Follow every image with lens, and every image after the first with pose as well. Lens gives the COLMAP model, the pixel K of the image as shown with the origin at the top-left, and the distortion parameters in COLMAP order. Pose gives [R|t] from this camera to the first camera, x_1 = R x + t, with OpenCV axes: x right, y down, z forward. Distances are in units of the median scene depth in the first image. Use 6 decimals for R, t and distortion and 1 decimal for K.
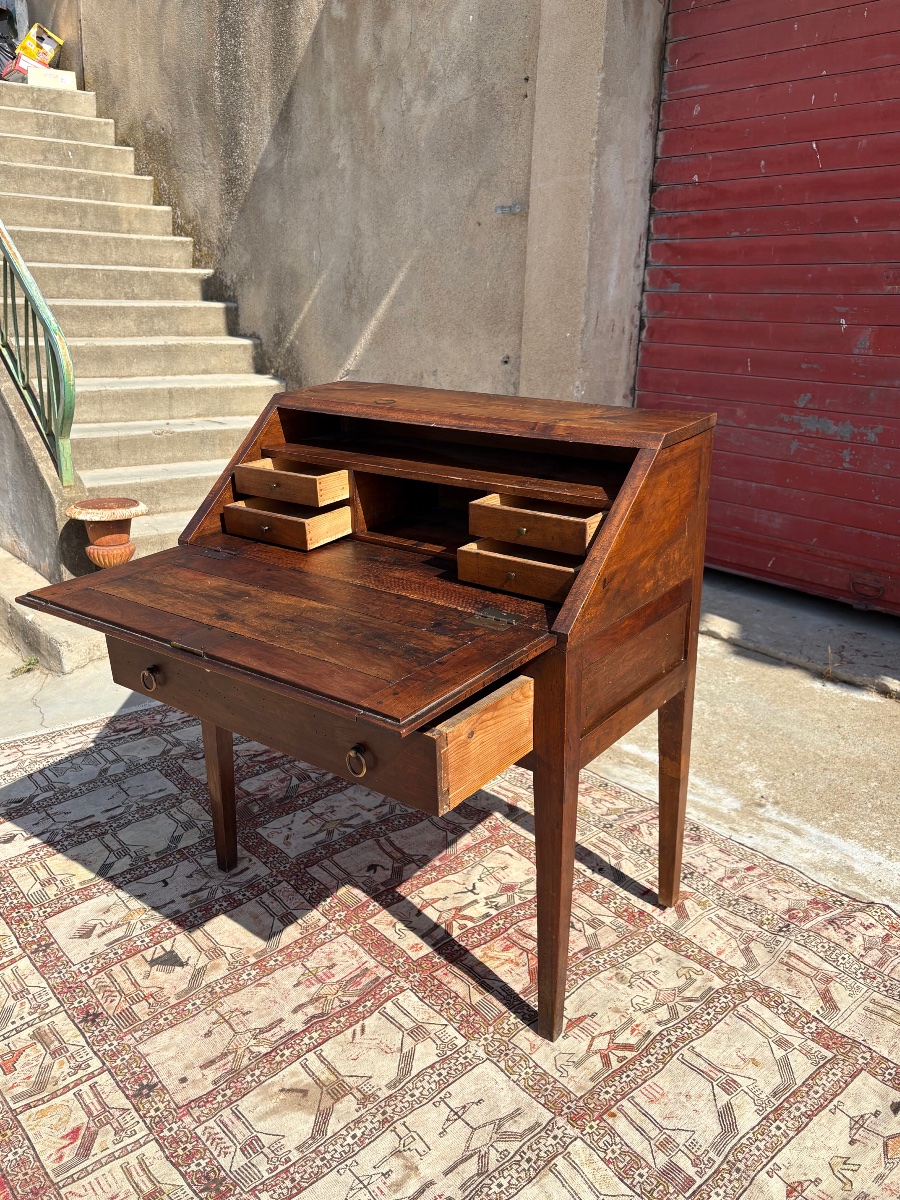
lens RADIAL K [[964.8, 0, 437.3], [0, 964.8, 592.4], [0, 0, 1]] dist [-0.008425, 0.071492]
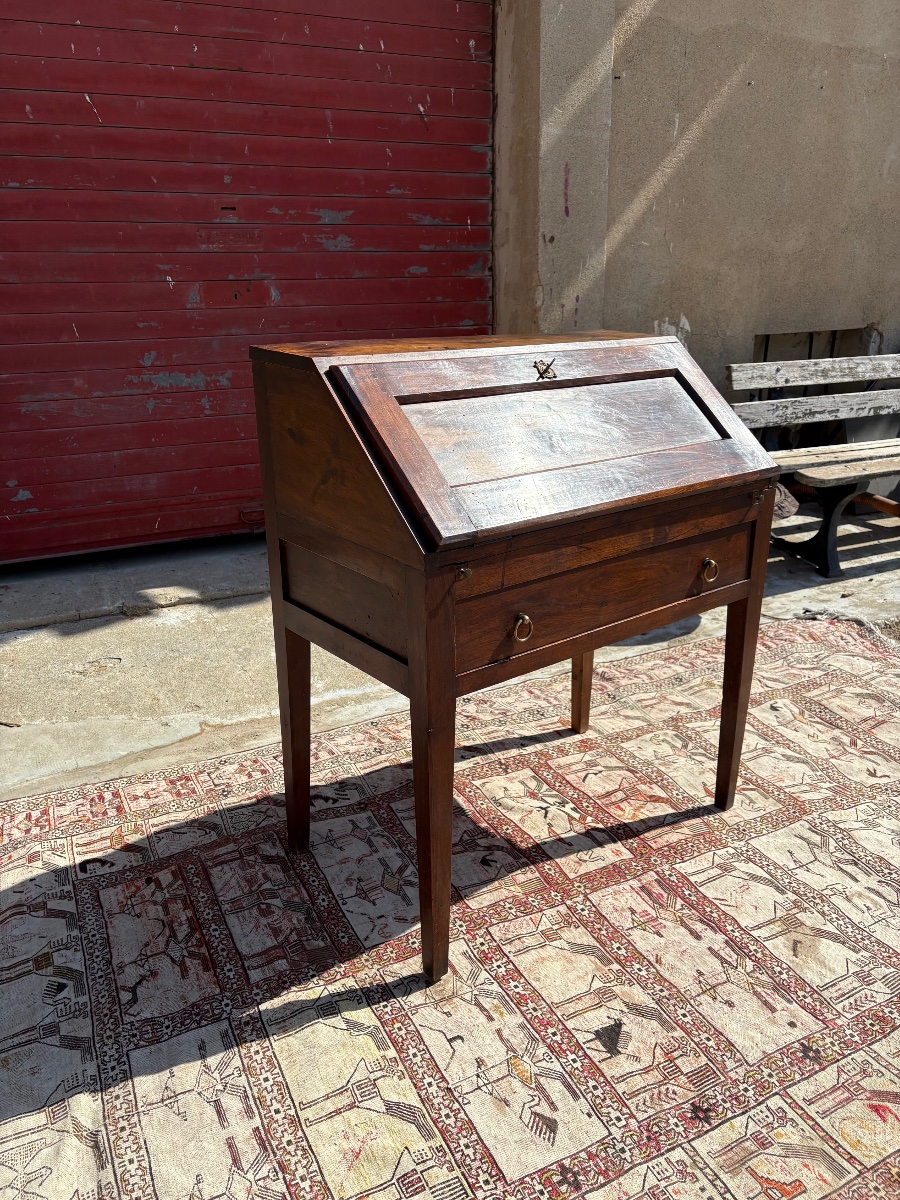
lens RADIAL K [[916.3, 0, 450.0], [0, 916.3, 600.0], [0, 0, 1]] dist [0.020342, 0.005852]
pose [[0.241313, -0.339888, 0.908980, -0.854369], [0.312198, 0.914057, 0.258905, -0.197321], [-0.918858, 0.221305, 0.326686, 0.745087]]
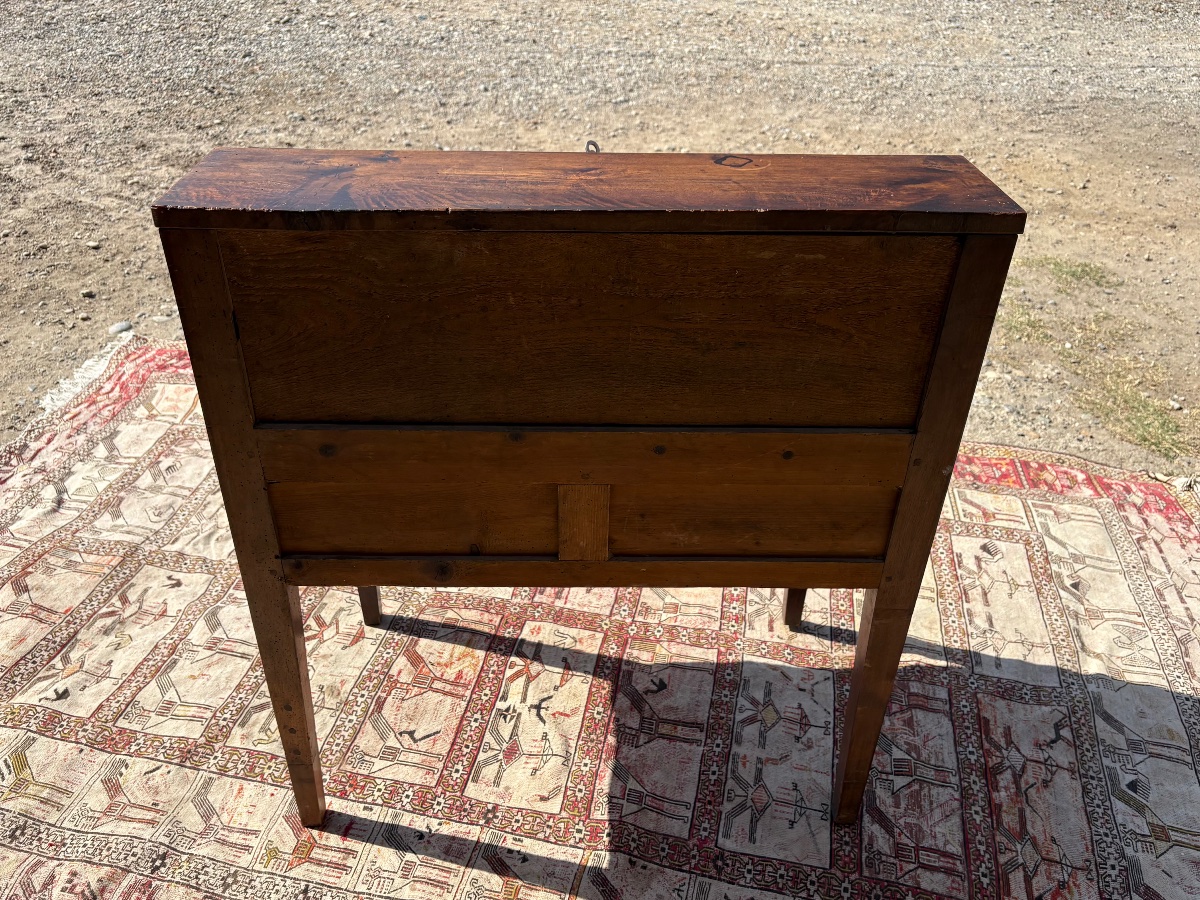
lens RADIAL K [[985.8, 0, 593.1], [0, 985.8, 450.5], [0, 0, 1]] dist [0.023792, -0.001683]
pose [[-0.792972, 0.318361, -0.519462, 0.387362], [-0.218163, 0.647706, 0.729988, -0.493617], [0.568858, 0.692188, -0.444158, 1.303507]]
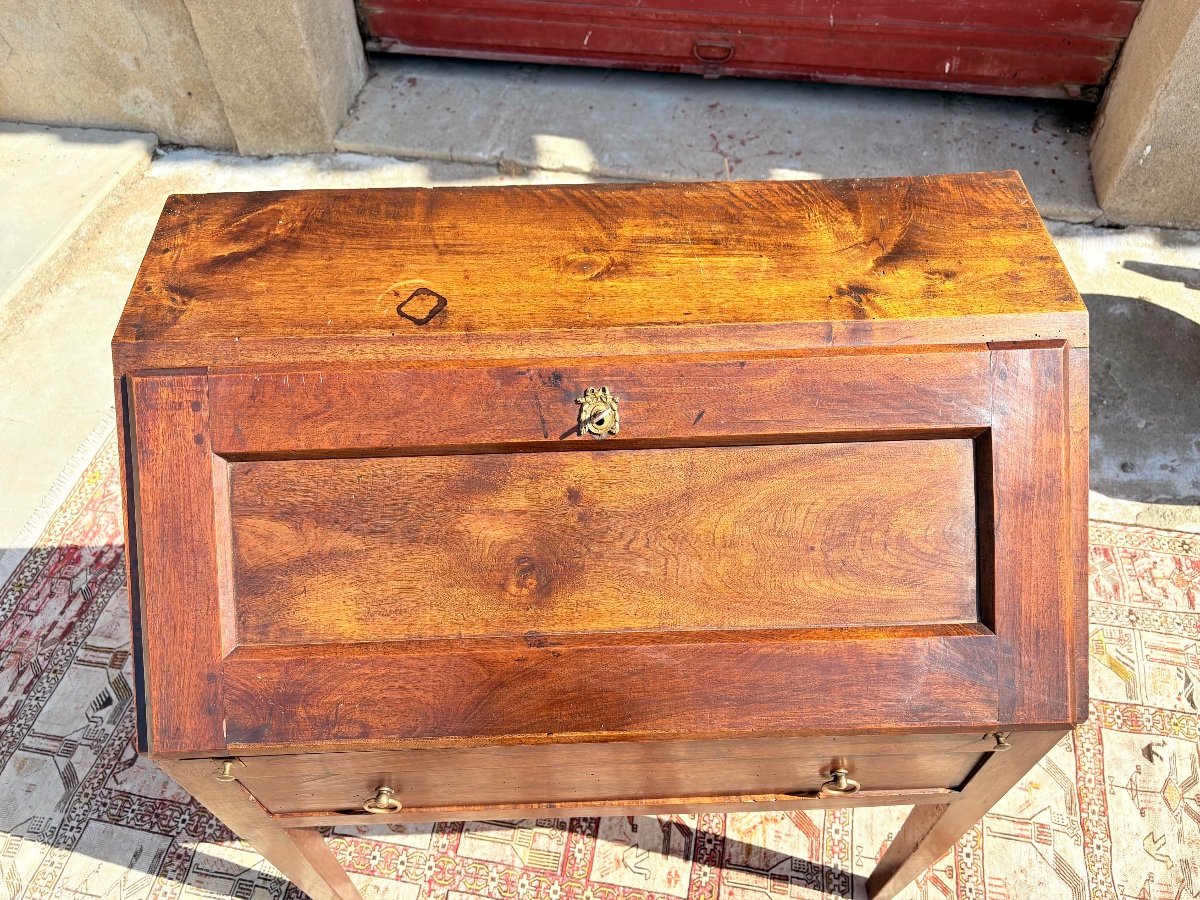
lens RADIAL K [[919.5, 0, 601.8], [0, 919.5, 461.6], [0, 0, 1]] dist [0.058109, -0.067744]
pose [[0.775444, -0.514581, 0.365914, -0.169014], [0.226558, 0.767676, 0.599454, -0.380528], [-0.589371, -0.381943, 0.711872, 0.581214]]
